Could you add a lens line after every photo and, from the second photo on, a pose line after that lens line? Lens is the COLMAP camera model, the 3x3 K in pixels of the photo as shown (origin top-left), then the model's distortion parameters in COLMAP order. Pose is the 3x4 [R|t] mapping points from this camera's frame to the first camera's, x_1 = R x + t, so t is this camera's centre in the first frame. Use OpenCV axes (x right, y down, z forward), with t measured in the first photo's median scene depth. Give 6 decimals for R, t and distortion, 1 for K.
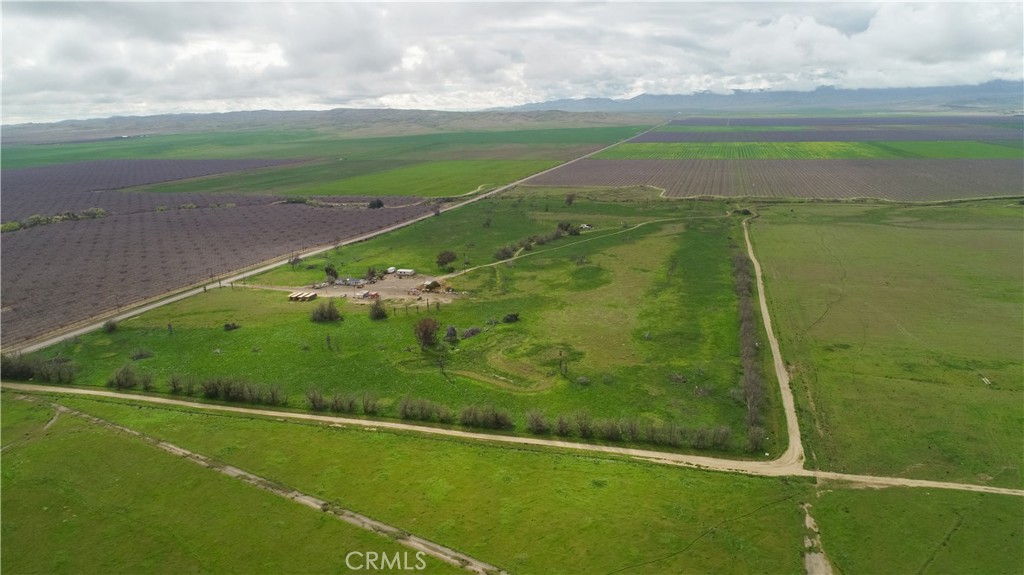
lens RADIAL K [[687.0, 0, 512.0], [0, 687.0, 287.5], [0, 0, 1]] dist [-0.003367, 0.000468]
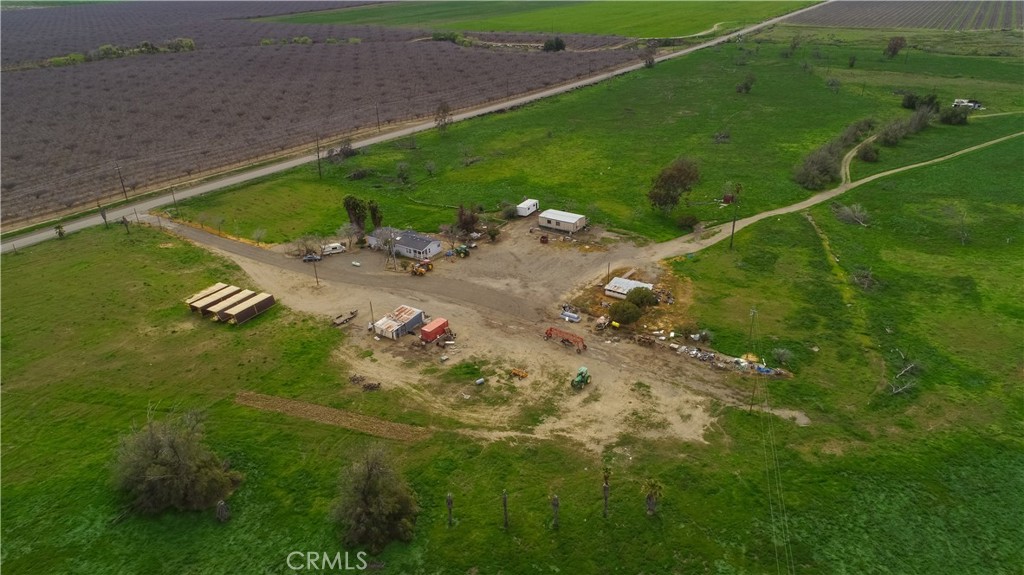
lens RADIAL K [[687.0, 0, 512.0], [0, 687.0, 287.5], [0, 0, 1]] dist [-0.003367, 0.000468]
pose [[0.959444, 0.122344, -0.253969, -0.082396], [-0.068114, 0.974831, 0.212284, -0.063577], [0.273548, -0.186376, 0.943629, 0.635153]]
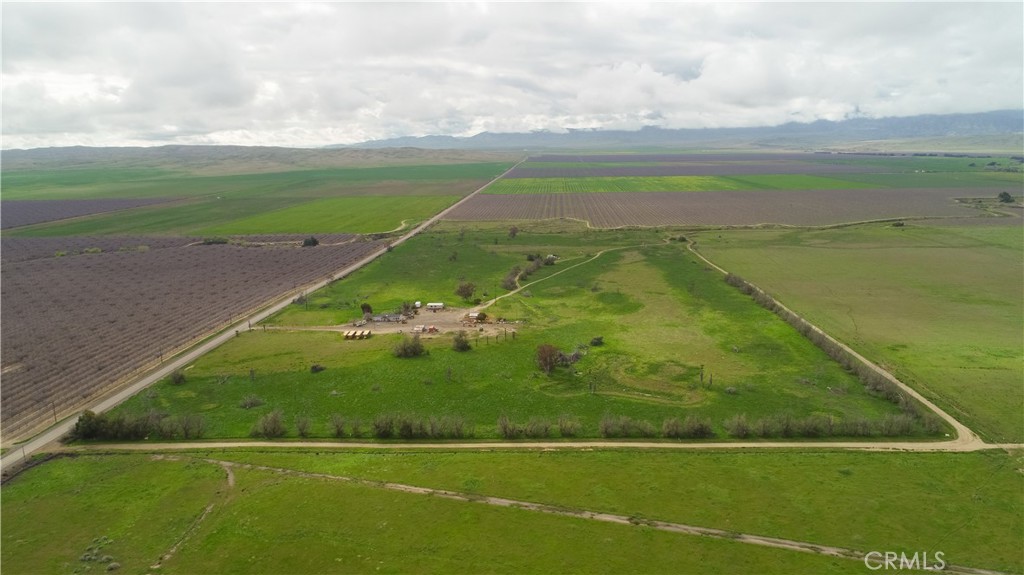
lens RADIAL K [[687.0, 0, 512.0], [0, 687.0, 287.5], [0, 0, 1]] dist [-0.003367, 0.000468]
pose [[0.973848, -0.042696, 0.223155, -0.266155], [0.054147, 0.997498, -0.045446, 0.002264], [-0.220656, 0.056340, 0.973723, 0.004954]]
